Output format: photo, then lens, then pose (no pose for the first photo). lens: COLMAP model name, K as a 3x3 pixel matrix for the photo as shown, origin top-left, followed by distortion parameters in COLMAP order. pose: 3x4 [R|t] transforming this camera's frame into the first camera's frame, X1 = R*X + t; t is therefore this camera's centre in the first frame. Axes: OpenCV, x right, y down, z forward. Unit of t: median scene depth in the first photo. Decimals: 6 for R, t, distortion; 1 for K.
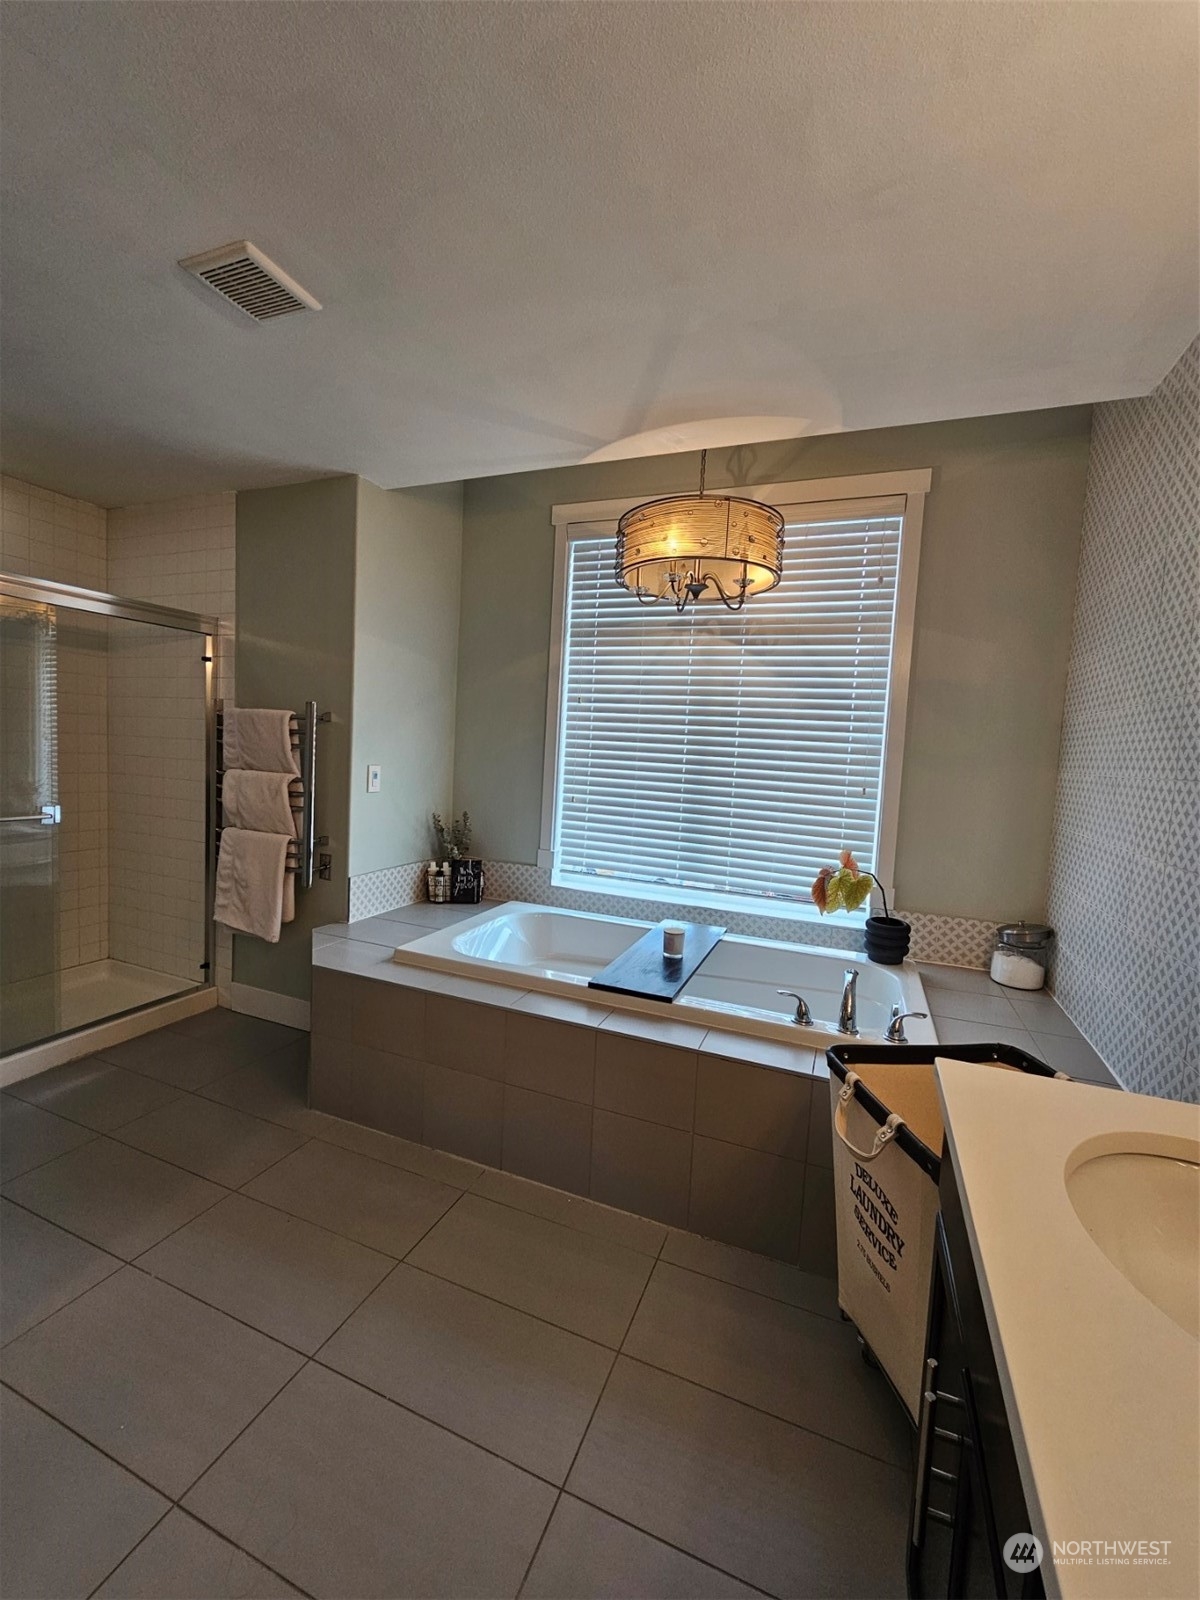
lens RADIAL K [[657.0, 0, 600.6], [0, 657.0, 797.0], [0, 0, 1]] dist [0.003886, -0.000067]
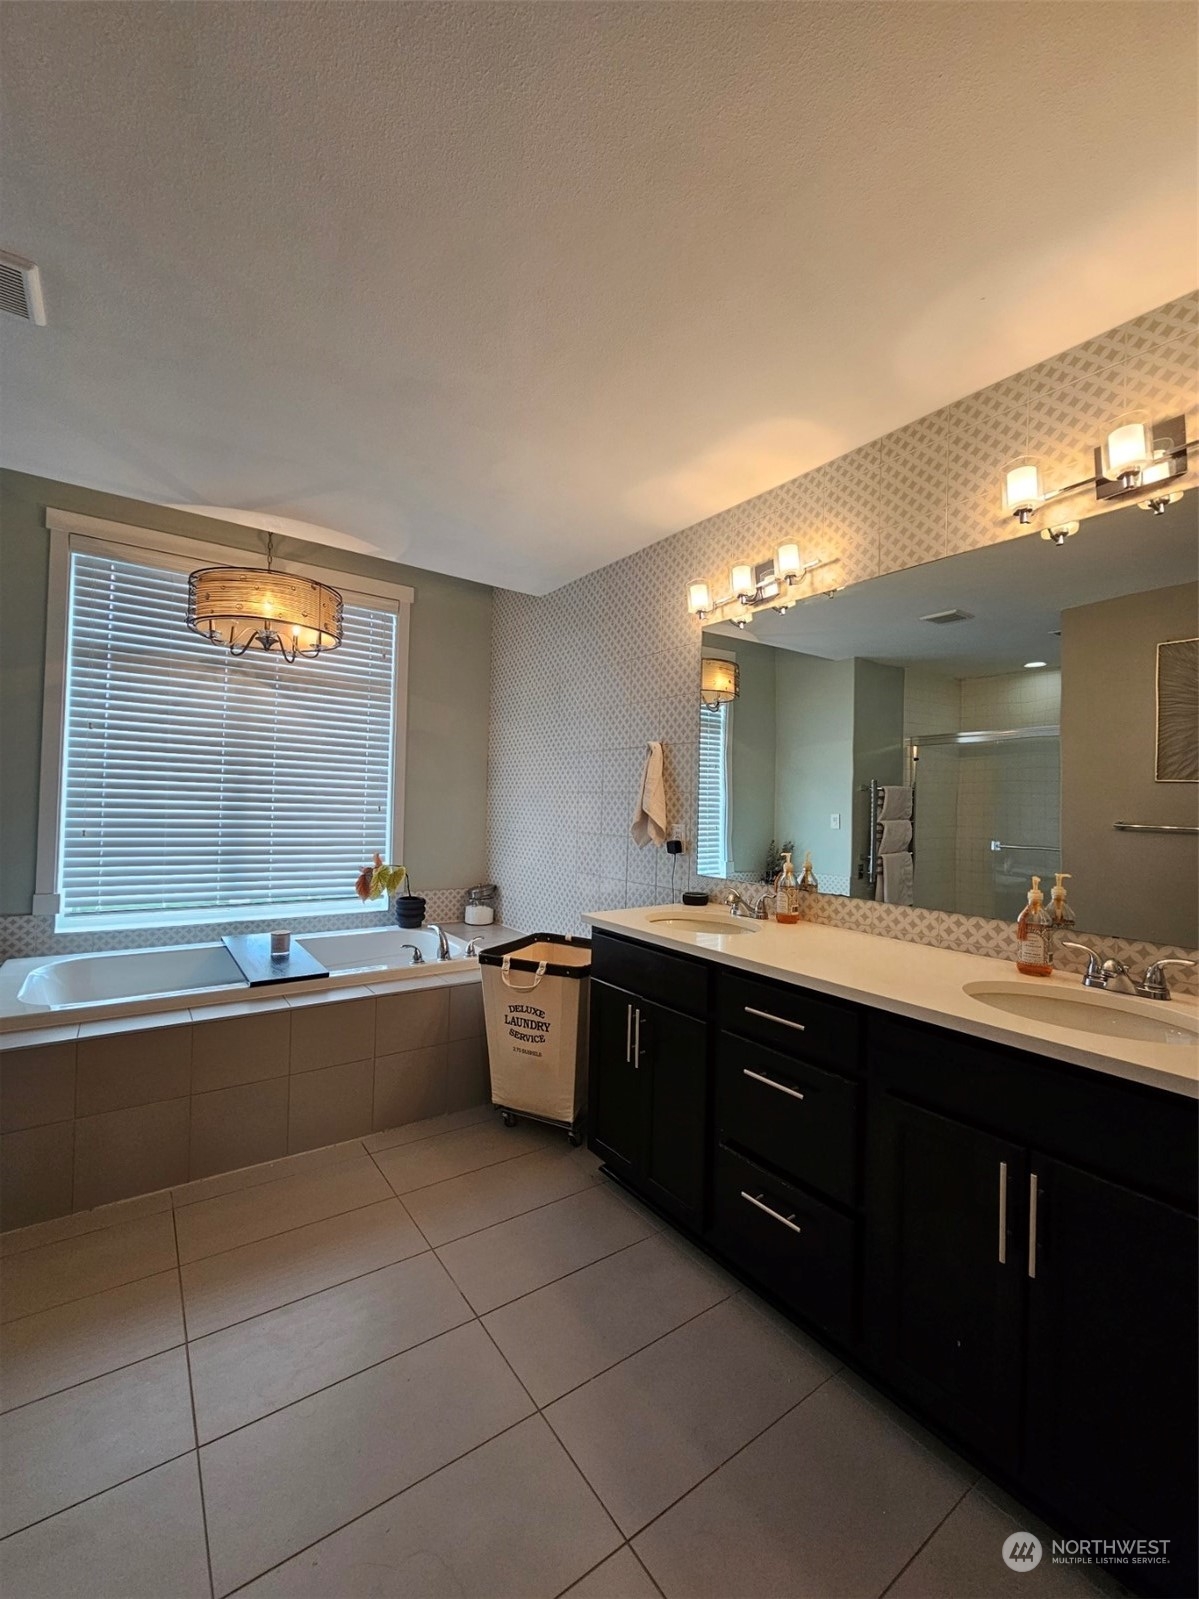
lens RADIAL K [[656.6, 0, 593.9], [0, 656.6, 797.4], [0, 0, 1]] dist [0.003886, -0.000067]
pose [[0.536353, -0.027683, 0.843540, -0.514762], [0.062868, 0.997996, -0.007222, 0.006028], [-0.841649, 0.056905, 0.537018, -0.102251]]
